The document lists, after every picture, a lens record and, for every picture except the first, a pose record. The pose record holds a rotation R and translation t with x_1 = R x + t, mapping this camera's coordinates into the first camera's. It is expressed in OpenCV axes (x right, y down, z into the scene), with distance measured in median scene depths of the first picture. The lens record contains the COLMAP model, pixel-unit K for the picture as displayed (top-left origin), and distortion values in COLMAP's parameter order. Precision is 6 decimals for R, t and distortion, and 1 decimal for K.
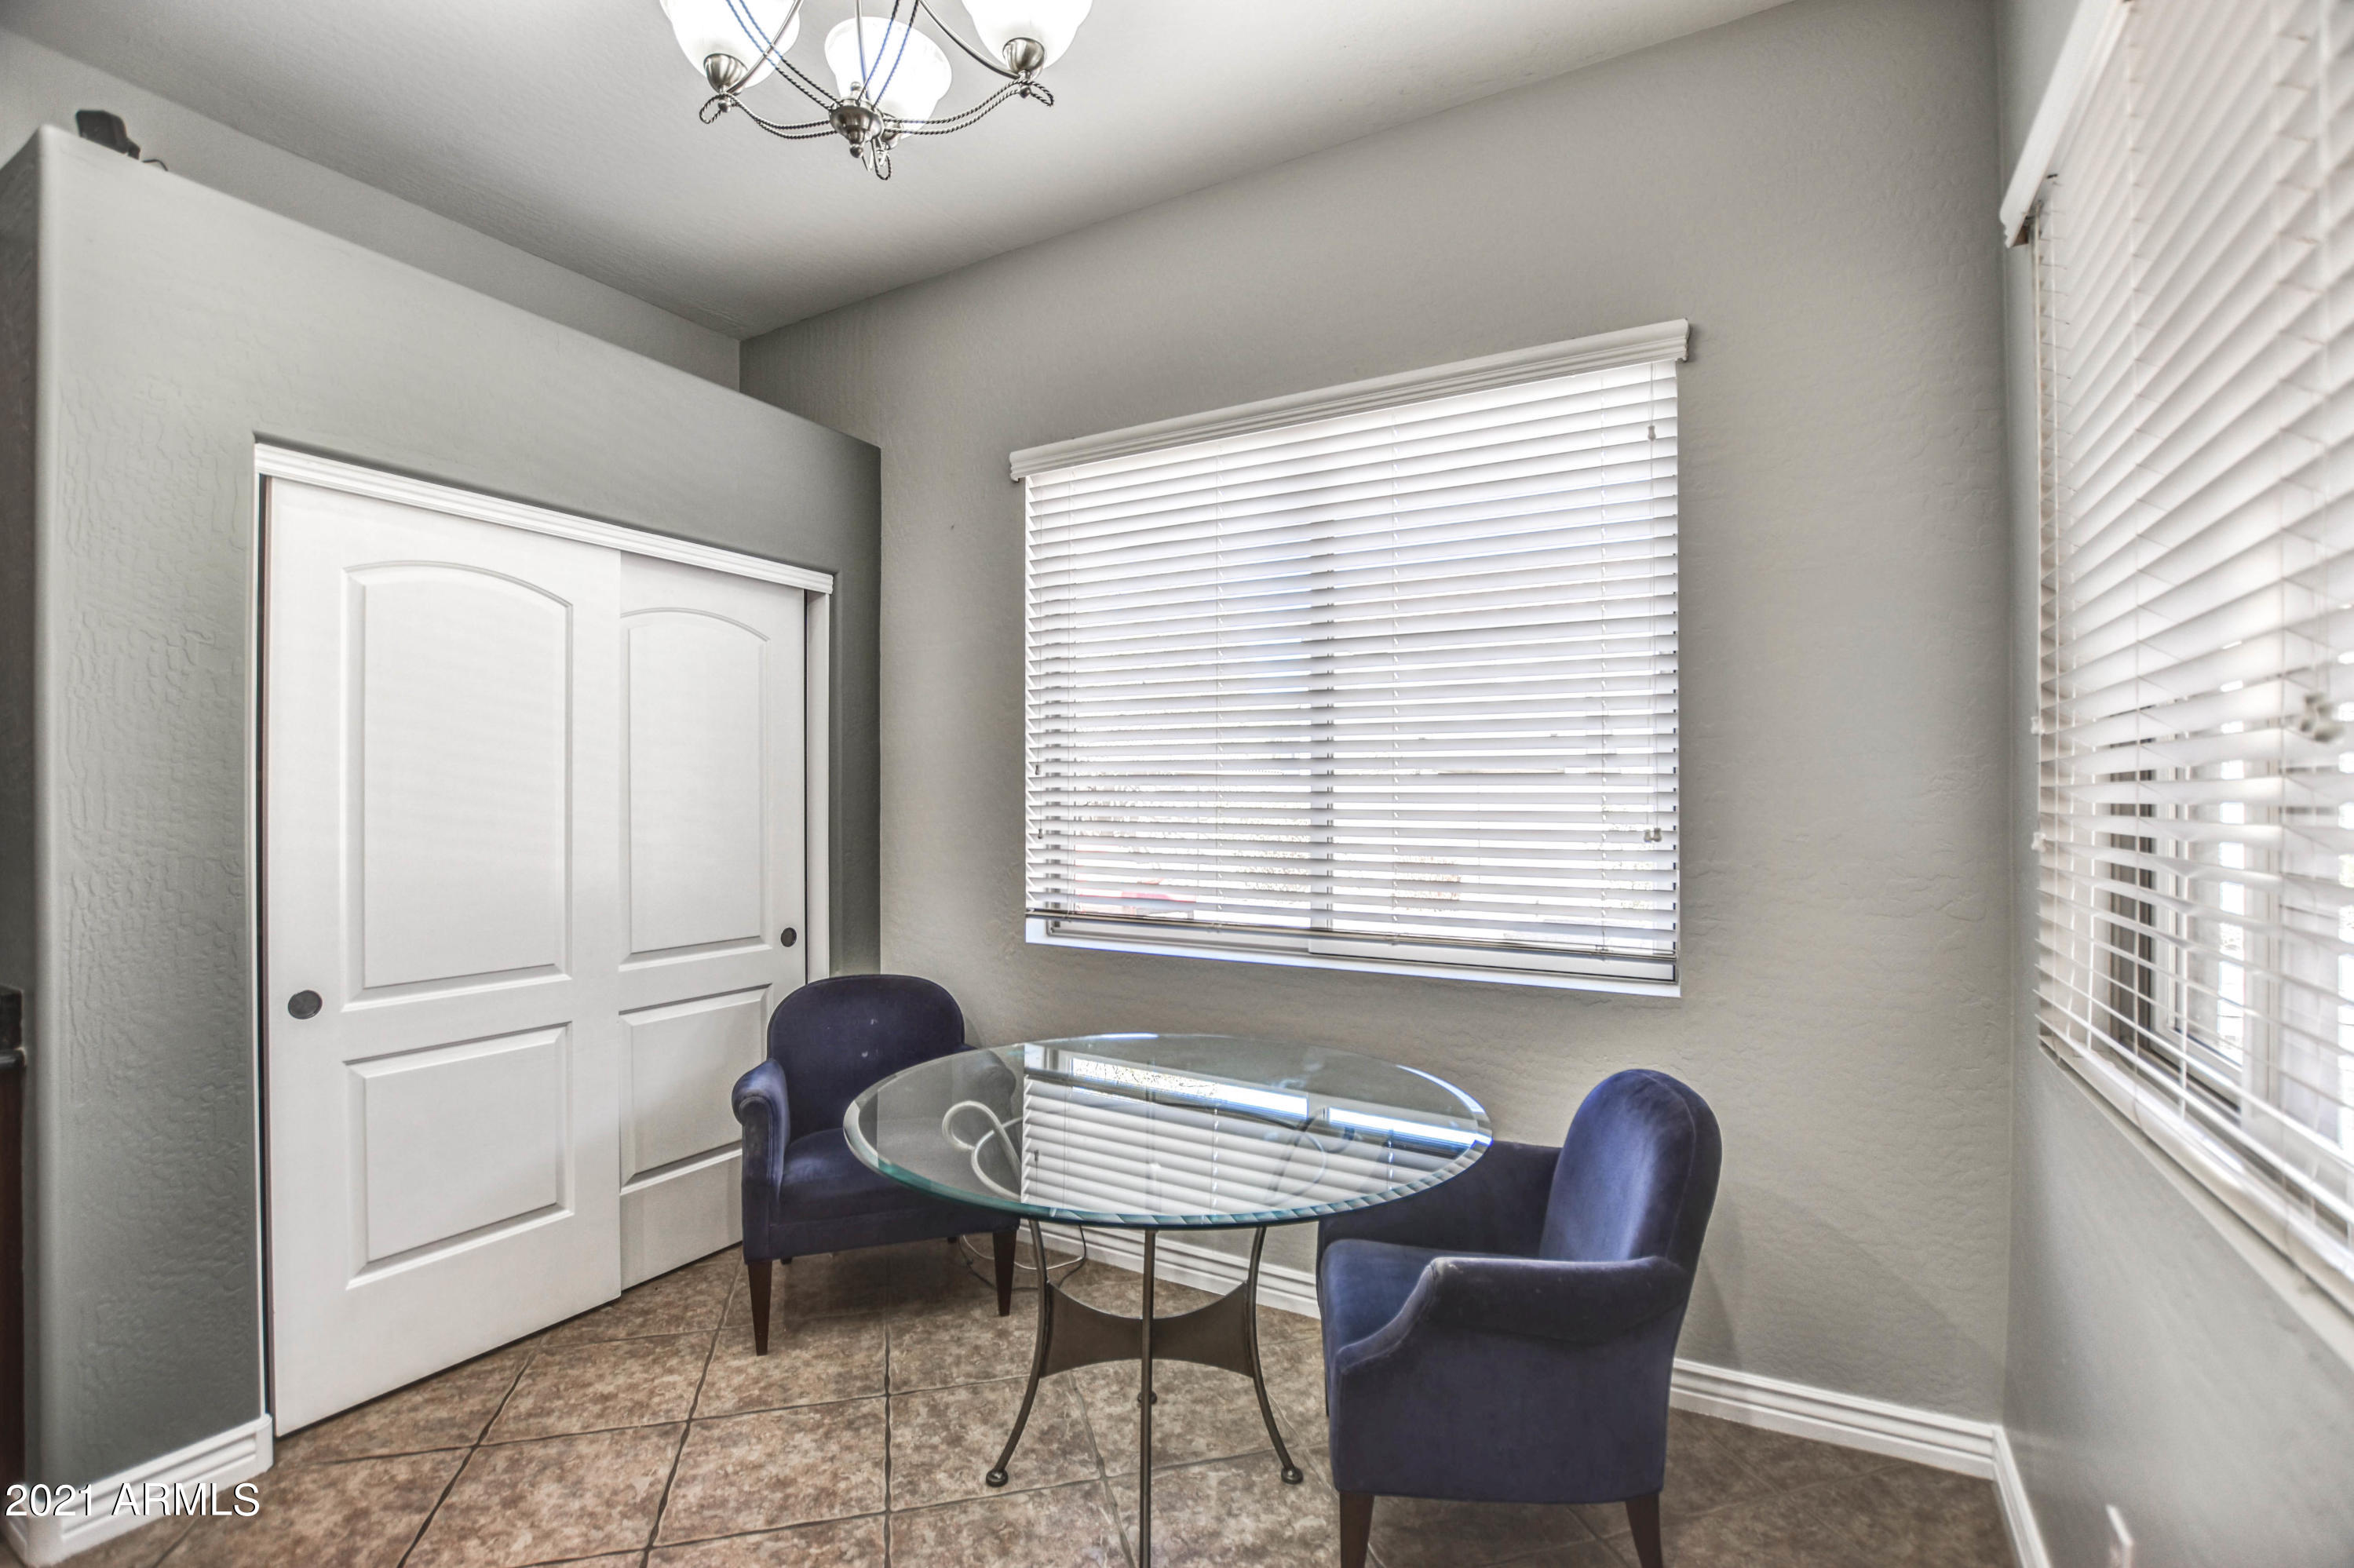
lens RADIAL K [[1062.5, 0, 1183.3], [0, 1062.5, 801.4], [0, 0, 1]] dist [-0.023605, 0.000345]
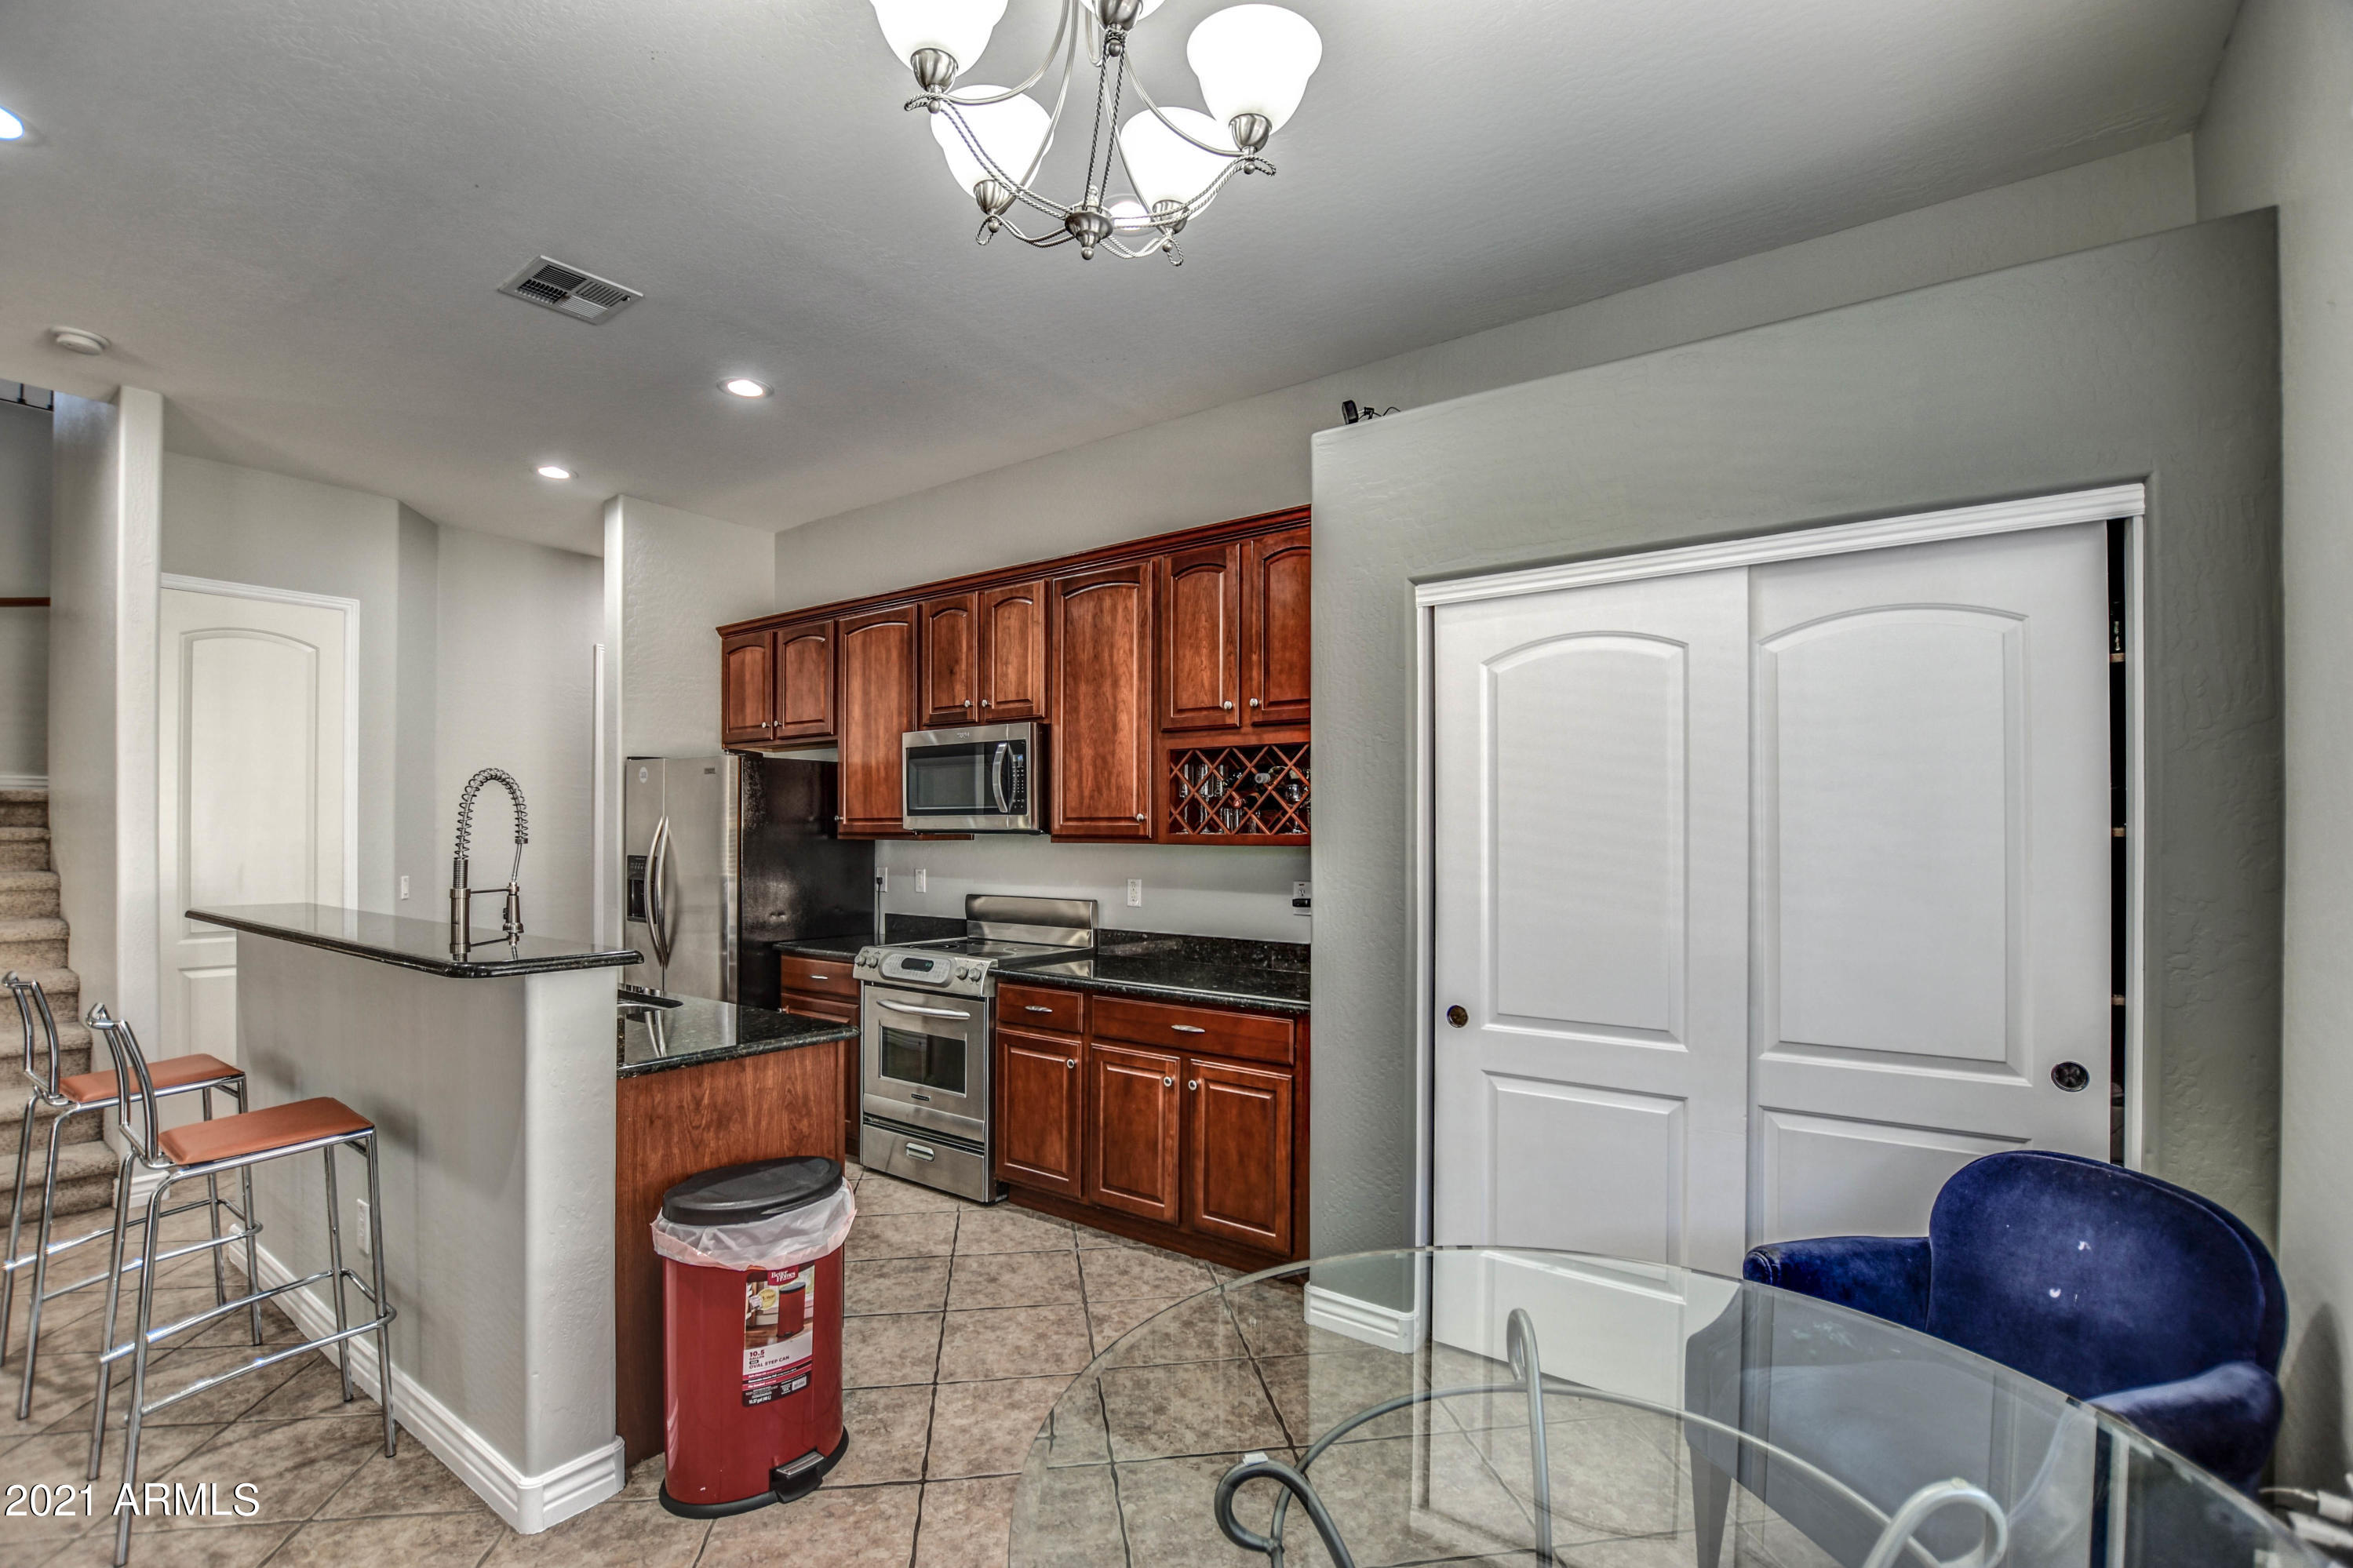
lens RADIAL K [[1053.0, 0, 1171.1], [0, 1053.0, 820.8], [0, 0, 1]] dist [-0.025590, 0.001285]
pose [[-0.105065, -0.005114, -0.994452, 0.362942], [0.001680, 0.999984, -0.005319, -0.027626], [0.994464, -0.002229, -0.105055, 0.632905]]
